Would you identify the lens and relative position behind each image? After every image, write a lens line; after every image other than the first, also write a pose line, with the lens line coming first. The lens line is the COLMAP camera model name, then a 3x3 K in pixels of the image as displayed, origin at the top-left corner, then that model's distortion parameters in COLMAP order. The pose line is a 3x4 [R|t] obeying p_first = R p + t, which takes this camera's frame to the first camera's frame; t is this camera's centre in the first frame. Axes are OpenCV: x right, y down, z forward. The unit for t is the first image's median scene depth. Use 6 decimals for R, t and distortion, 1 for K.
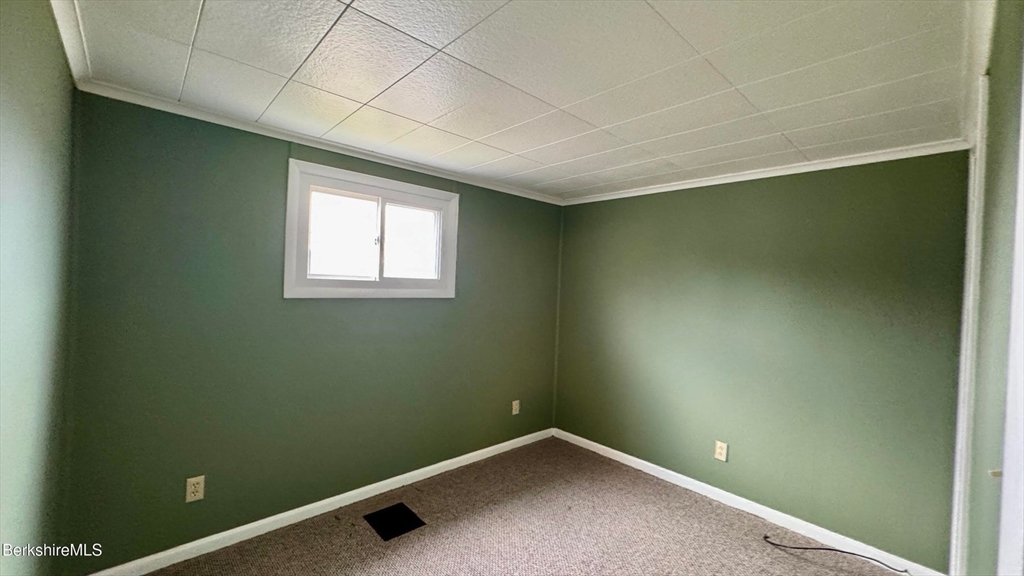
lens RADIAL K [[409.3, 0, 511.2], [0, 409.3, 286.1], [0, 0, 1]] dist [-0.003042, -0.000196]
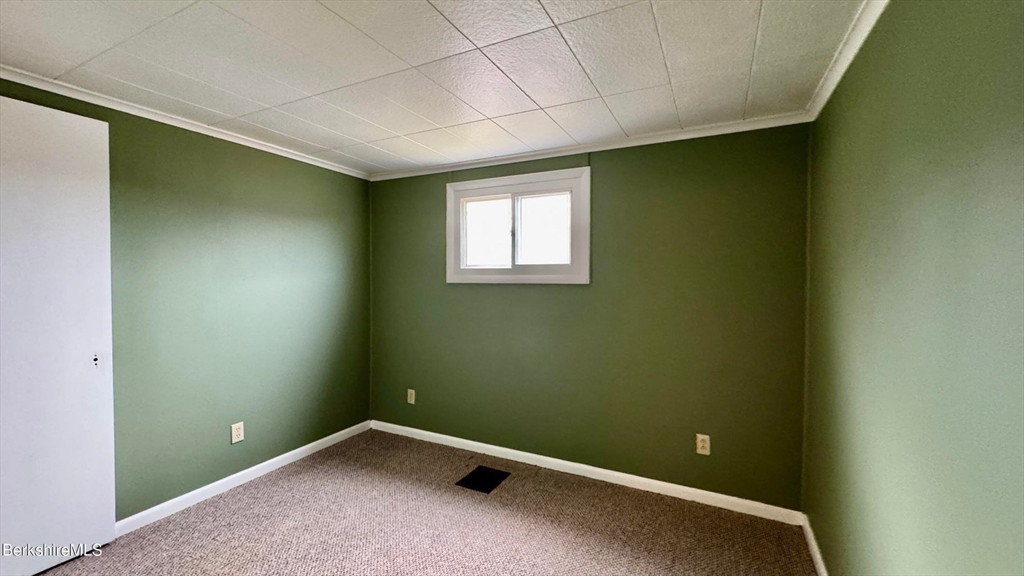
lens RADIAL K [[409.3, 0, 511.2], [0, 409.3, 286.1], [0, 0, 1]] dist [-0.003042, -0.000196]
pose [[0.348101, -0.015477, -0.937329, 0.722991], [0.004647, 0.999880, -0.014784, 0.052642], [0.937445, 0.000791, 0.348132, 0.607449]]
